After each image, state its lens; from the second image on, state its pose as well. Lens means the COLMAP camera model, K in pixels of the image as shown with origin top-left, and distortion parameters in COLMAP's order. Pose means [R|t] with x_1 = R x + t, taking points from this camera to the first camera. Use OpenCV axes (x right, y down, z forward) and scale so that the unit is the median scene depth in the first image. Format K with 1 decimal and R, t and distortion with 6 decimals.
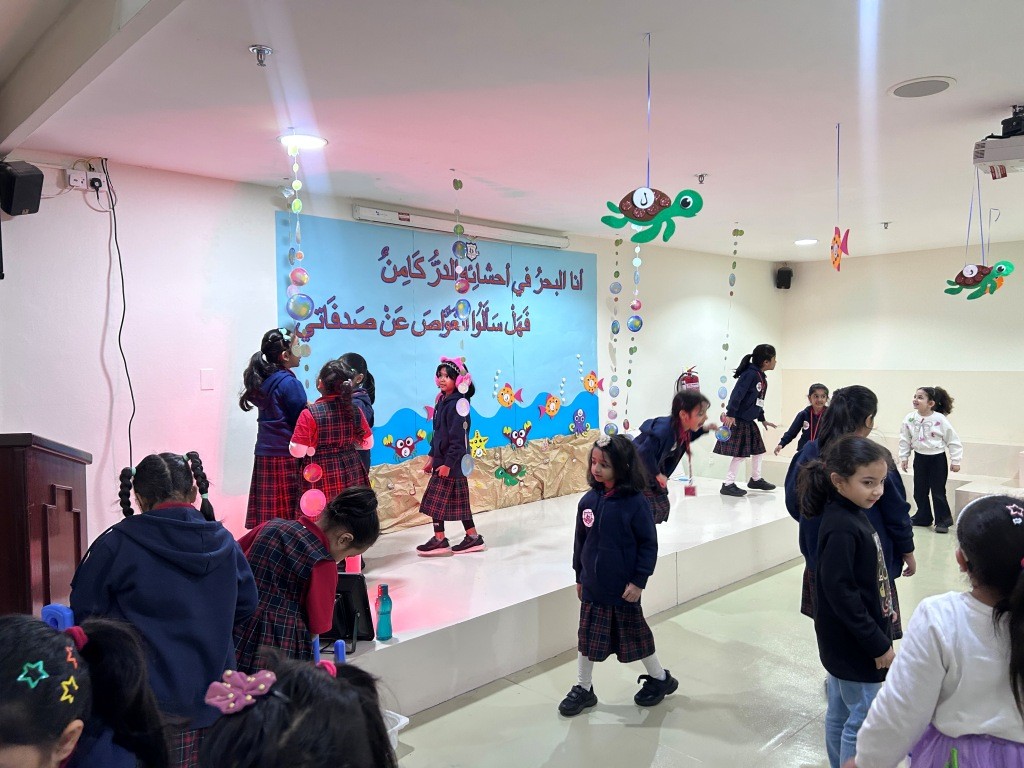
lens RADIAL K [[780.0, 0, 511.6], [0, 780.0, 387.0], [0, 0, 1]] dist [0.037830, -0.009942]
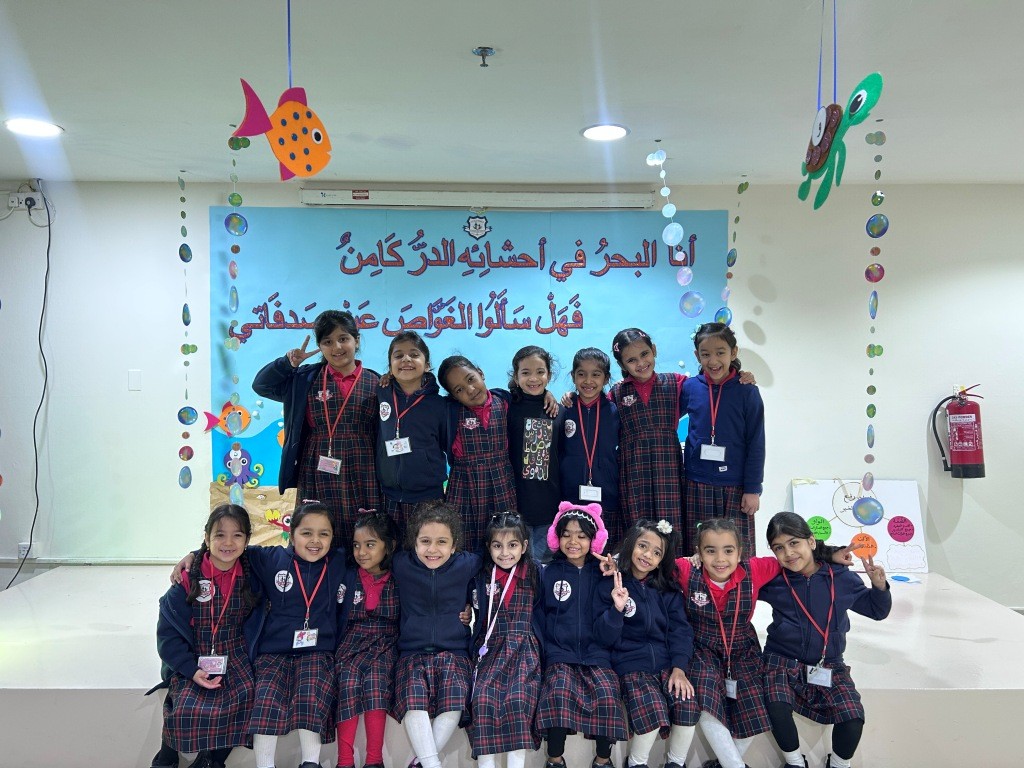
lens RADIAL K [[780.0, 0, 512.0], [0, 780.0, 381.9], [0, 0, 1]] dist [0.037830, -0.009942]
pose [[0.716224, 0.028613, -0.697284, 0.533843], [-0.039909, 0.999203, 0.000009, -0.021366], [0.696729, 0.027821, 0.716795, 0.481365]]
